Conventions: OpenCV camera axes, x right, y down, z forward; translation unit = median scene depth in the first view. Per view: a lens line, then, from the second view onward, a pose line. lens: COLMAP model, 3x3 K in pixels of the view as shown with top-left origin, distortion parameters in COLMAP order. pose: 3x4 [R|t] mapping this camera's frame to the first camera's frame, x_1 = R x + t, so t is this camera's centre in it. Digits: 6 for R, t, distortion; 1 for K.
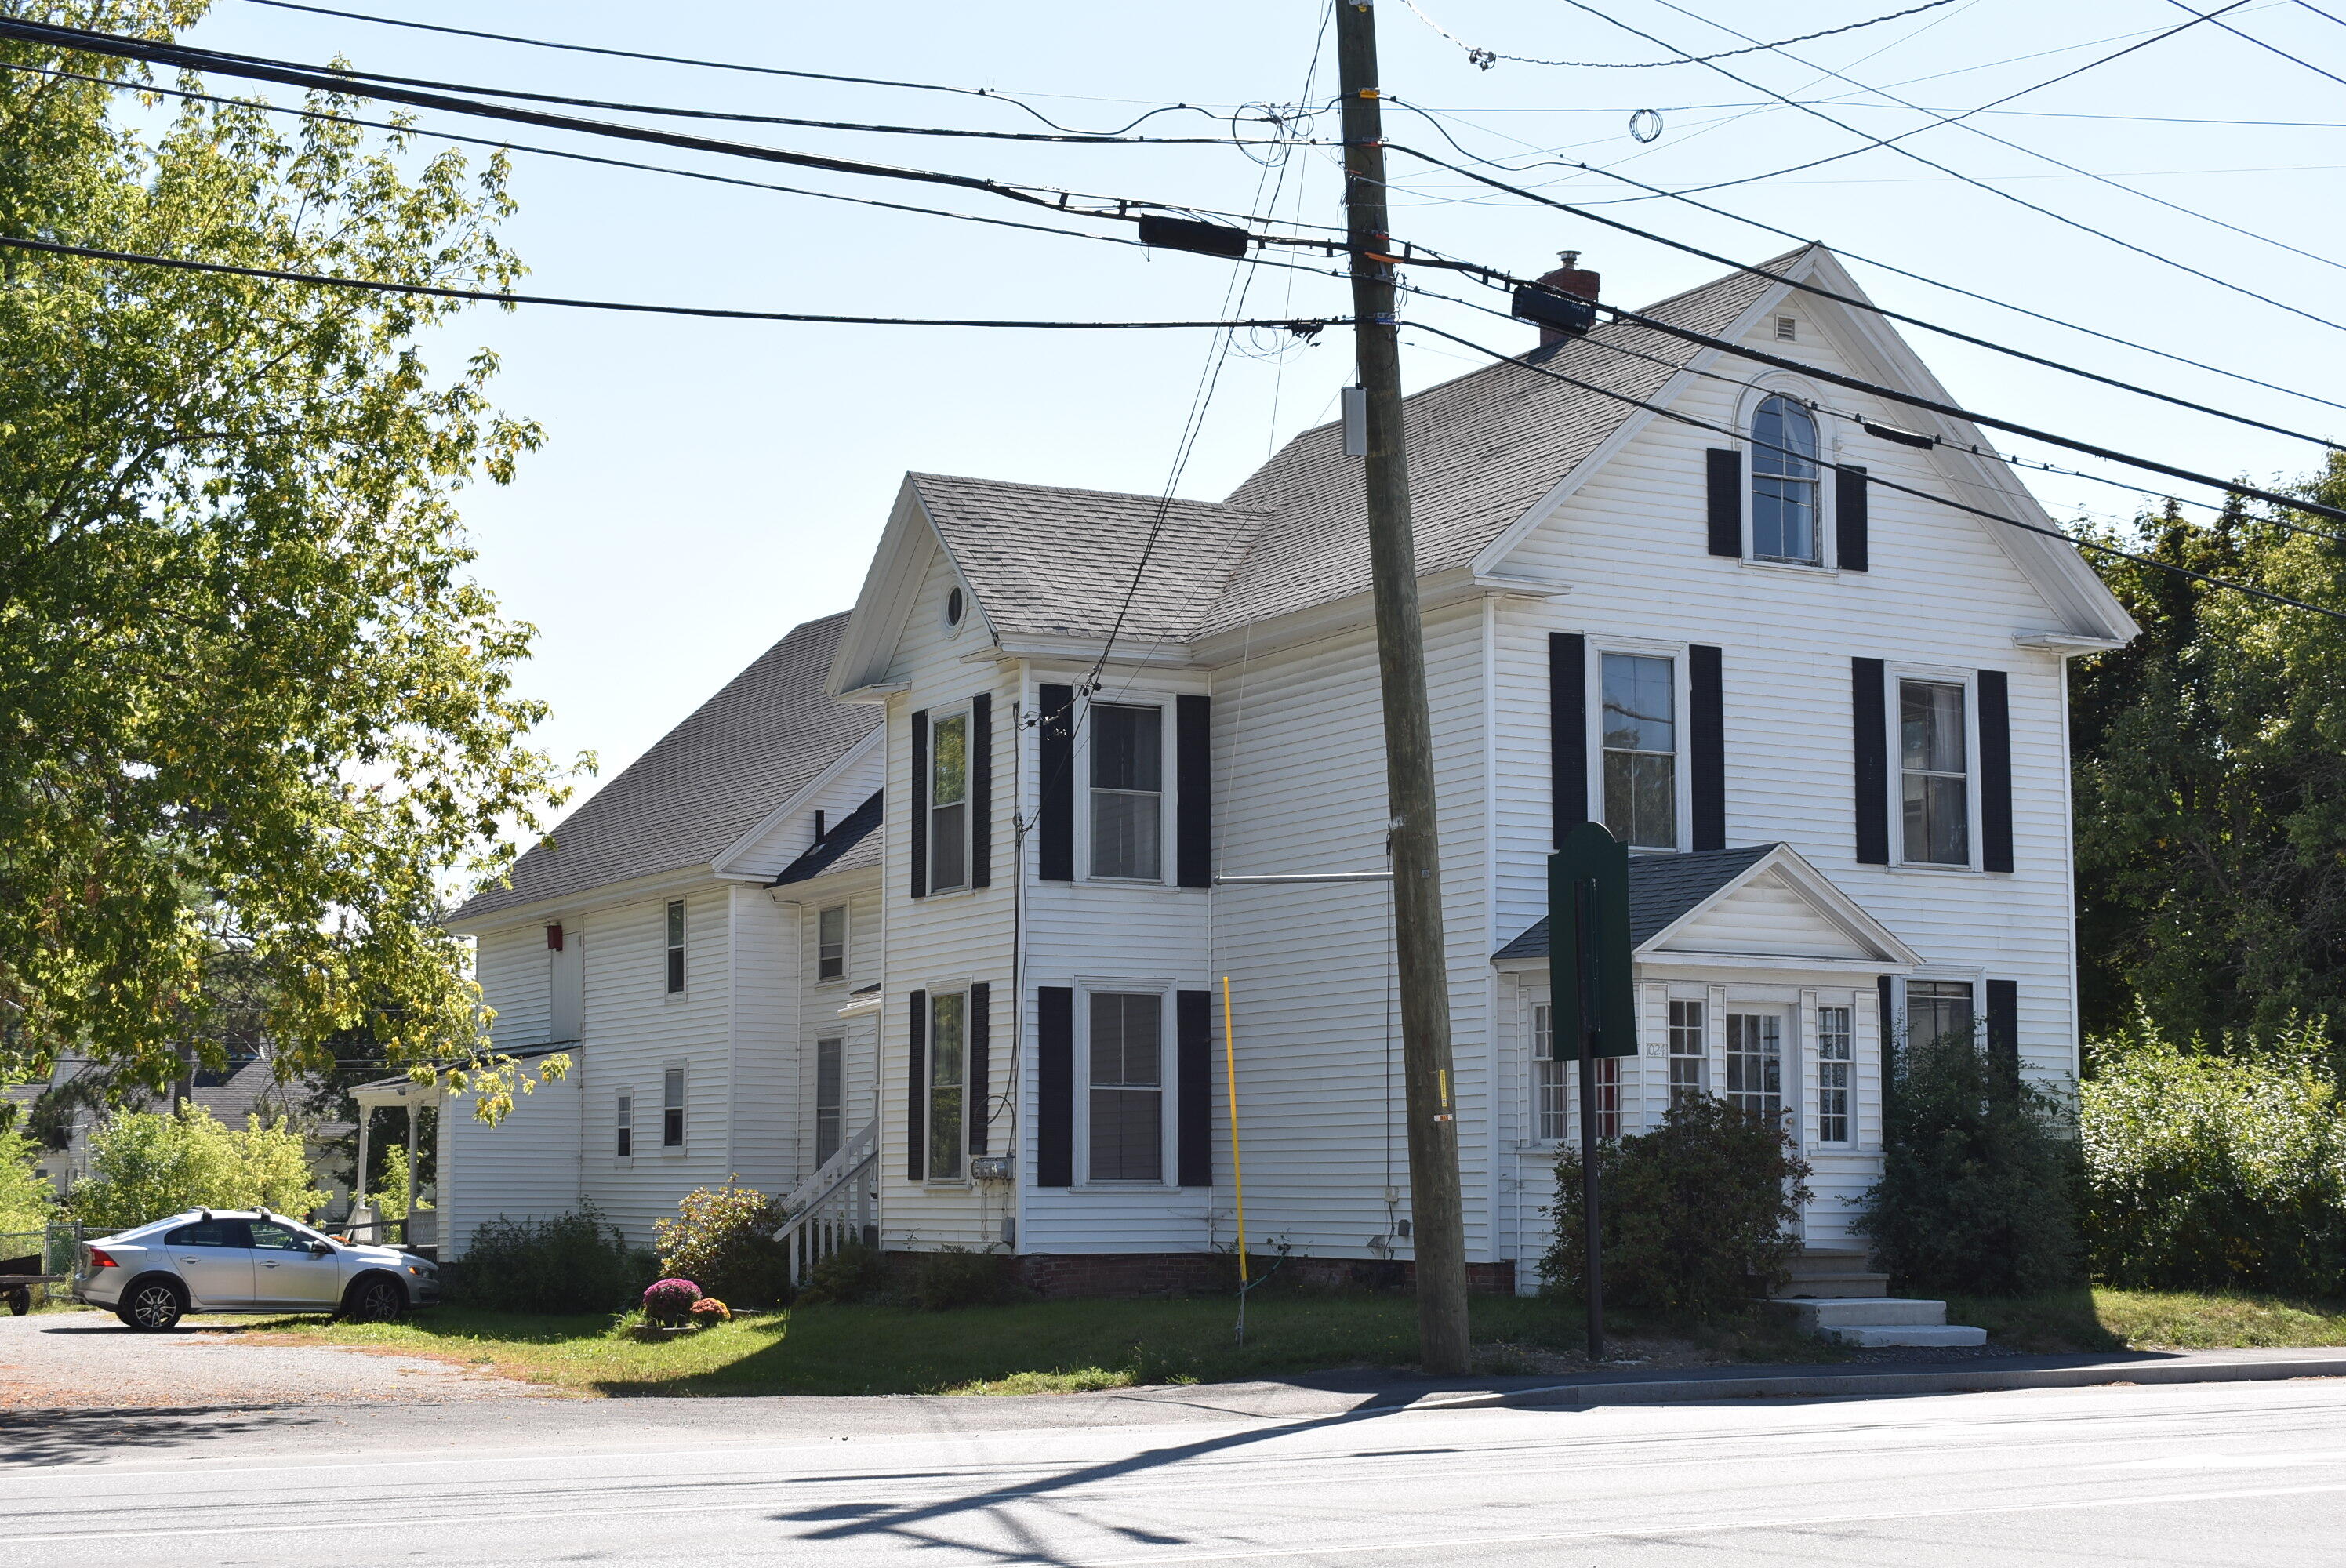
lens RADIAL K [[3464.8, 0, 1116.0], [0, 3464.8, 780.3], [0, 0, 1]] dist [0.011182, -0.092029]
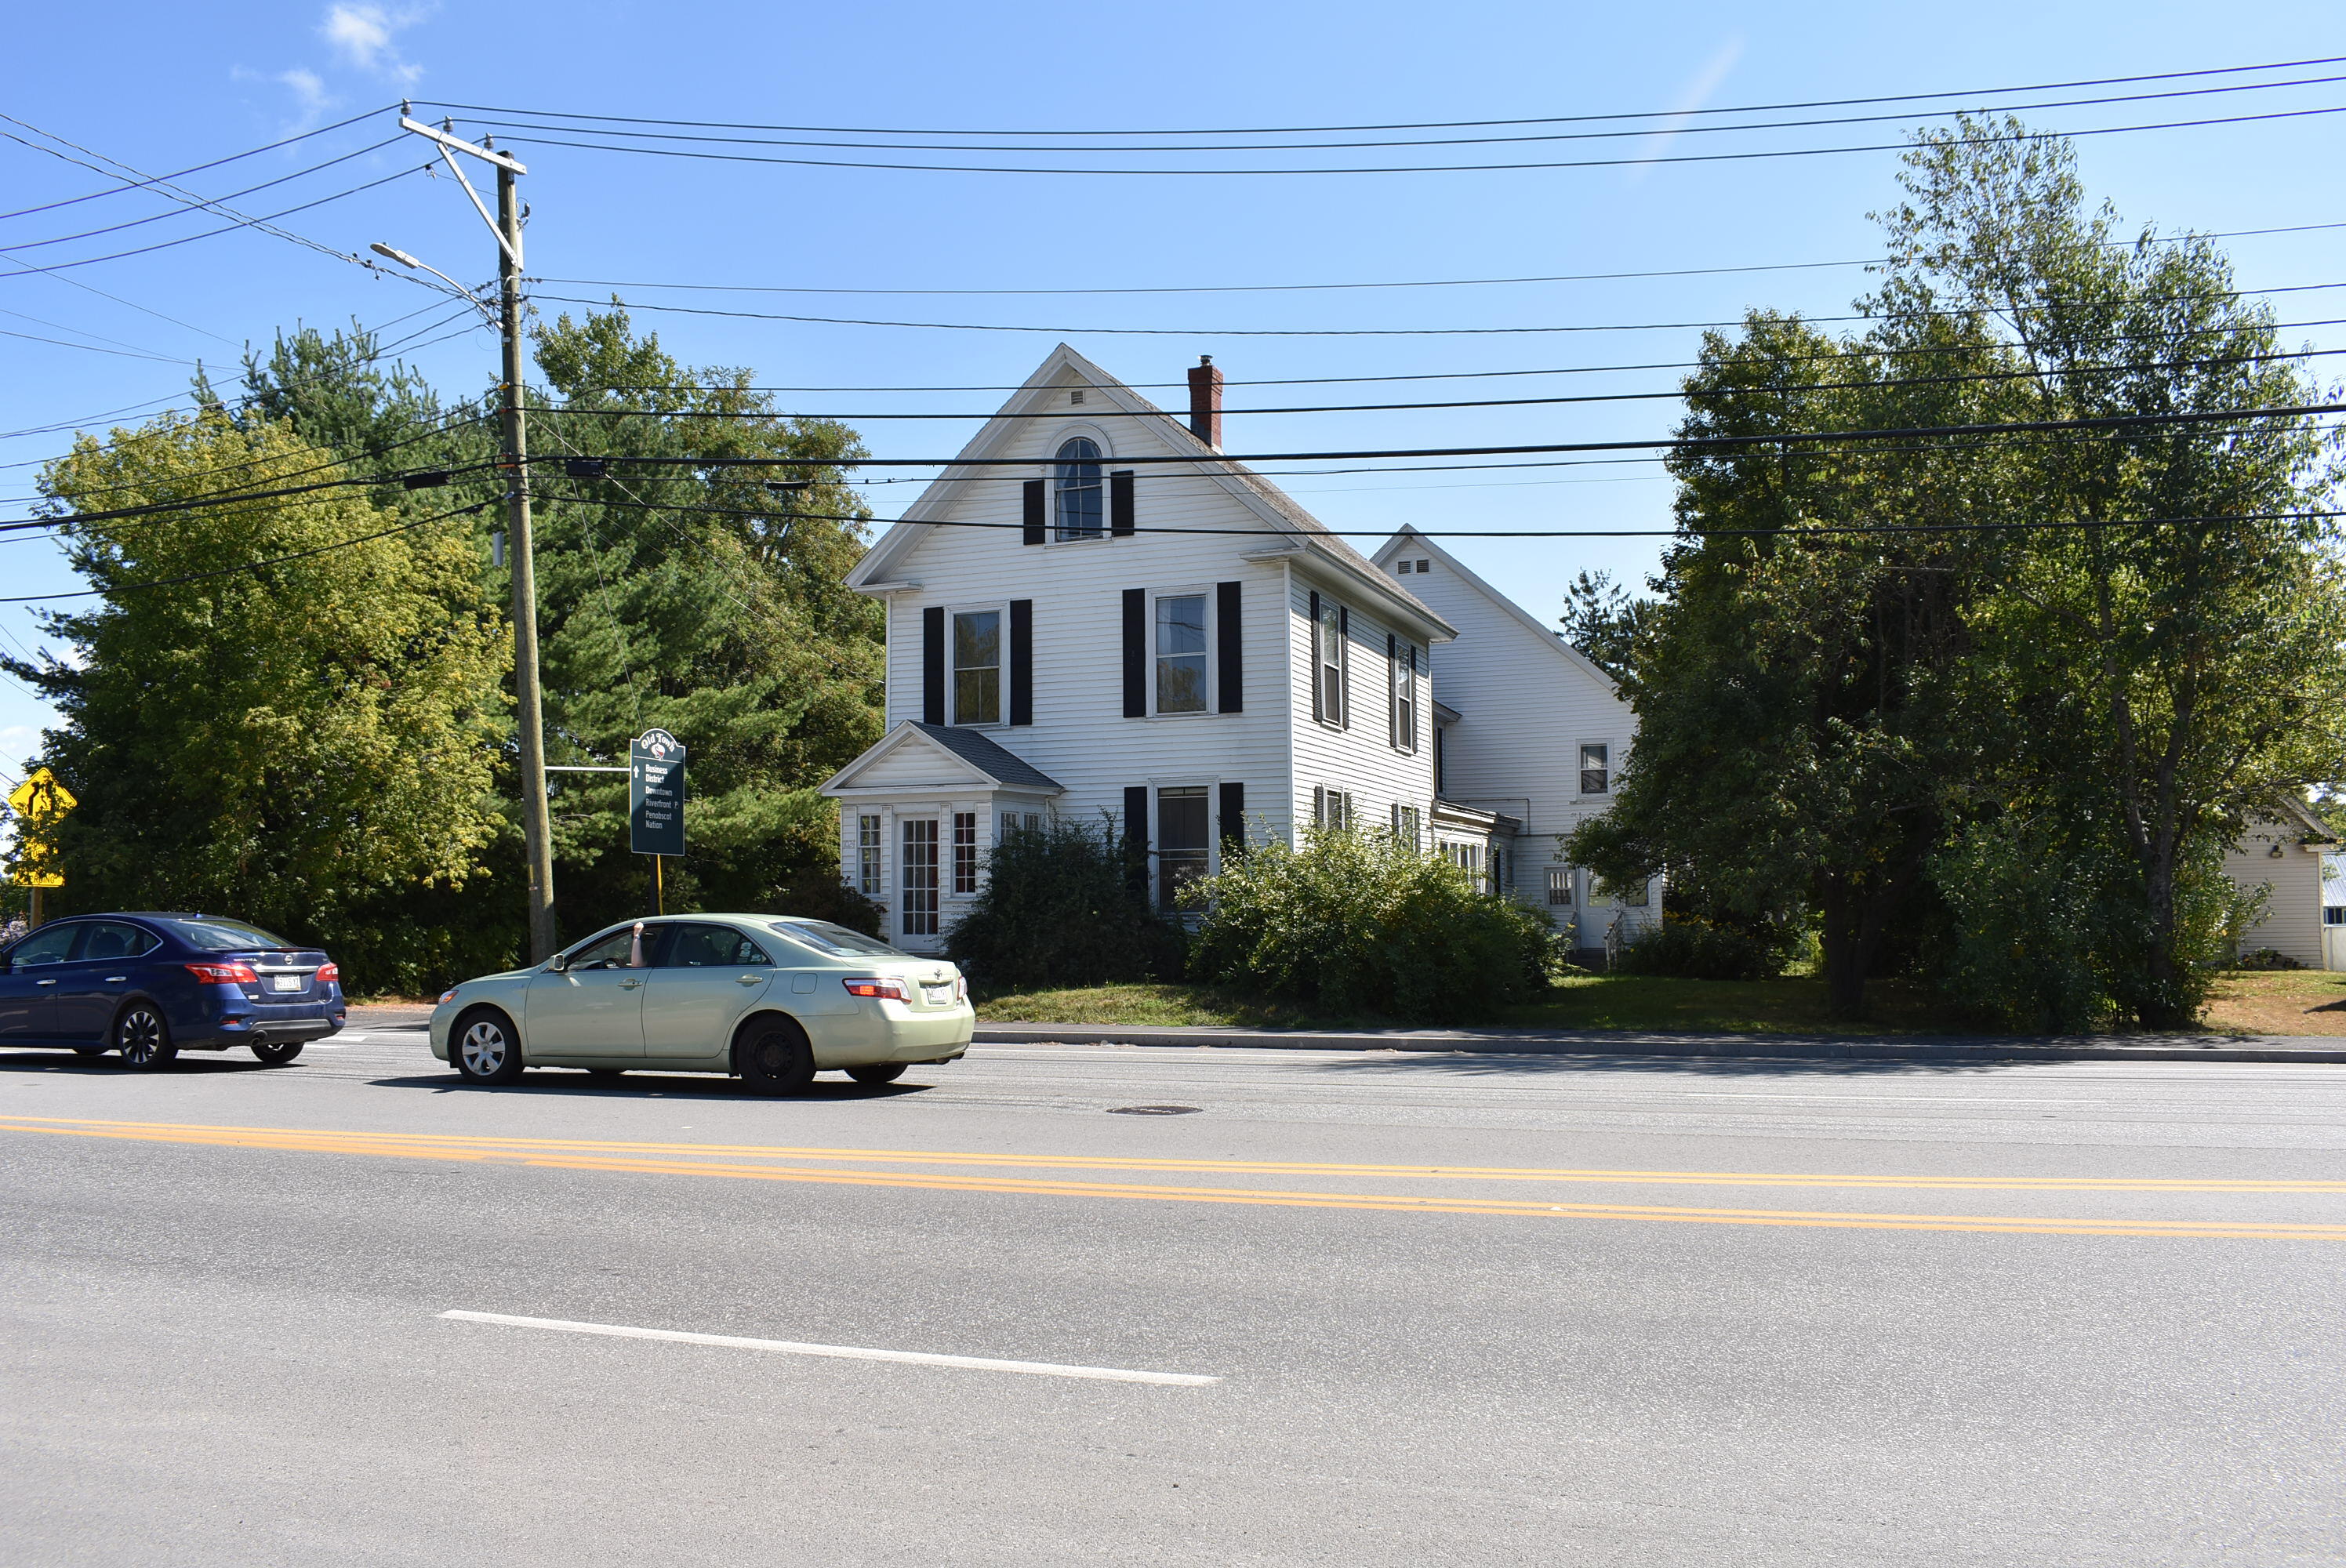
lens RADIAL K [[1830.9, 0, 1173.0], [0, 1830.9, 784.0], [0, 0, 1]] dist [-0.093767, -0.005204]
pose [[0.650927, -0.065507, -0.756308, 0.875219], [0.097810, 0.995203, -0.002017, 0.058732], [0.752812, -0.072662, 0.654212, 0.463194]]
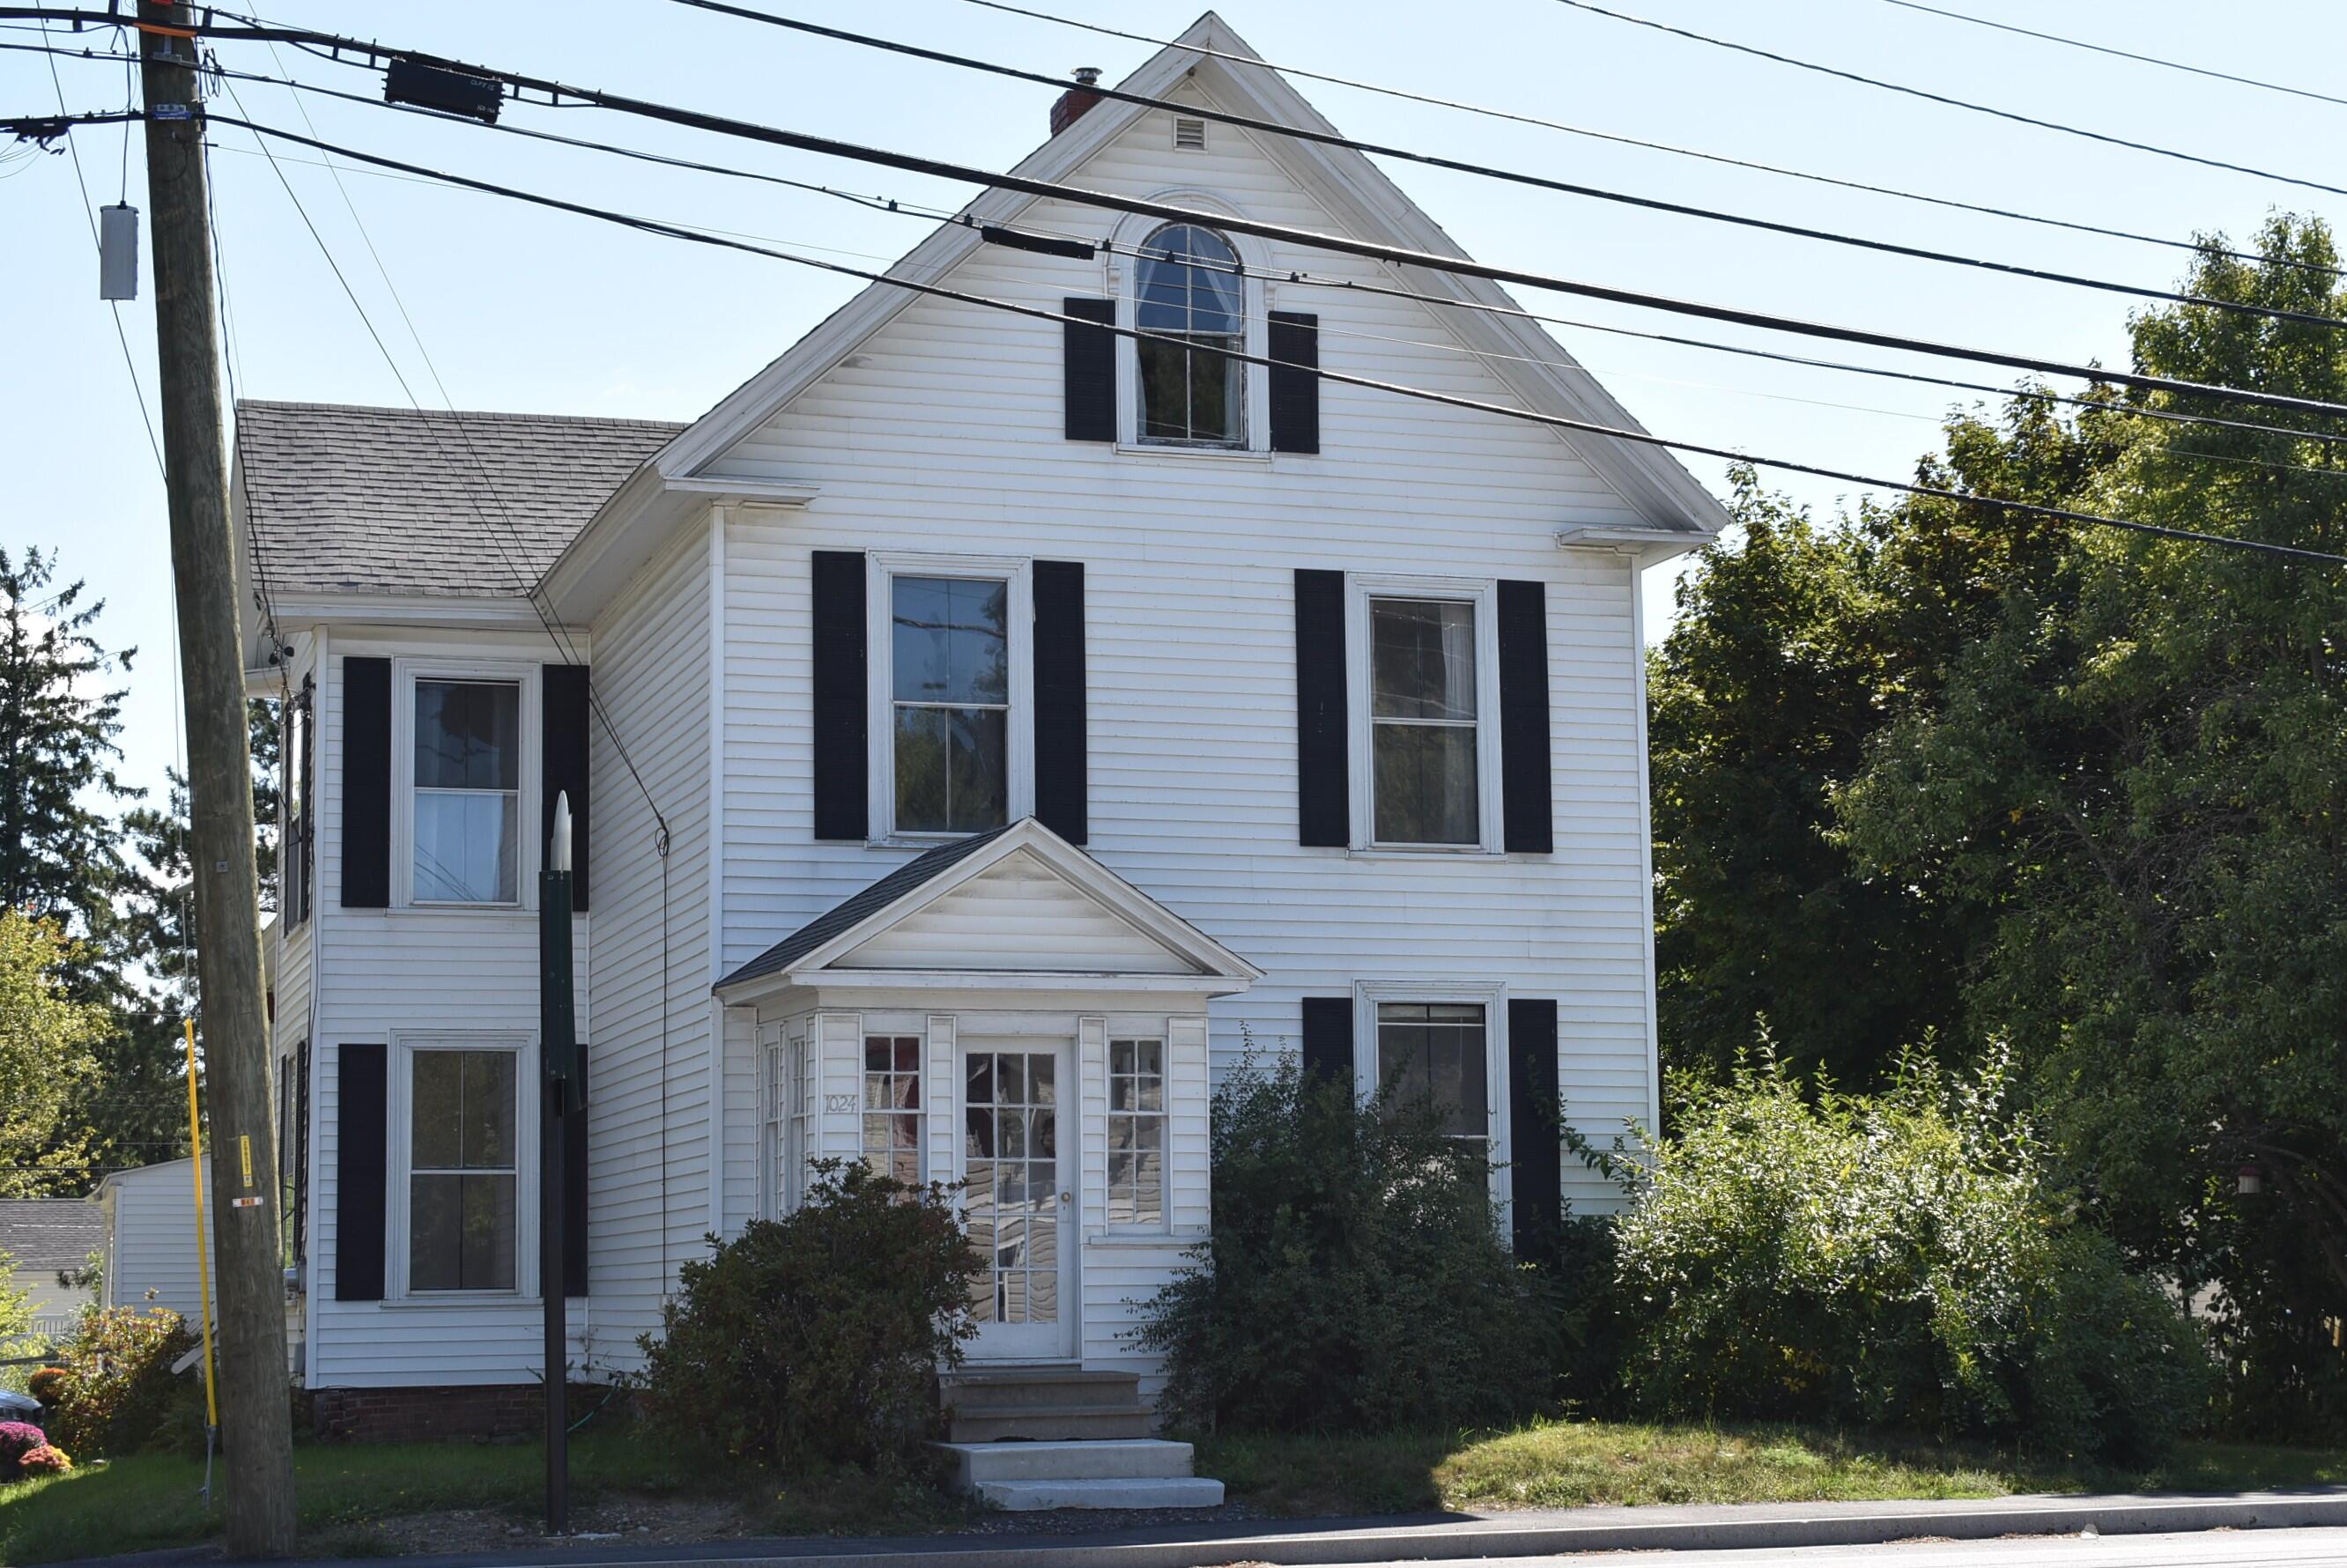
lens RADIAL K [[3885.2, 0, 1173.5], [0, 3885.2, 784.0], [0, 0, 1]] dist [-0.003609, -0.092120]
pose [[0.985445, -0.038075, -0.165673, 0.327671], [0.035825, 0.999221, -0.016548, 0.023553], [0.166174, 0.010372, 0.986042, 0.178751]]
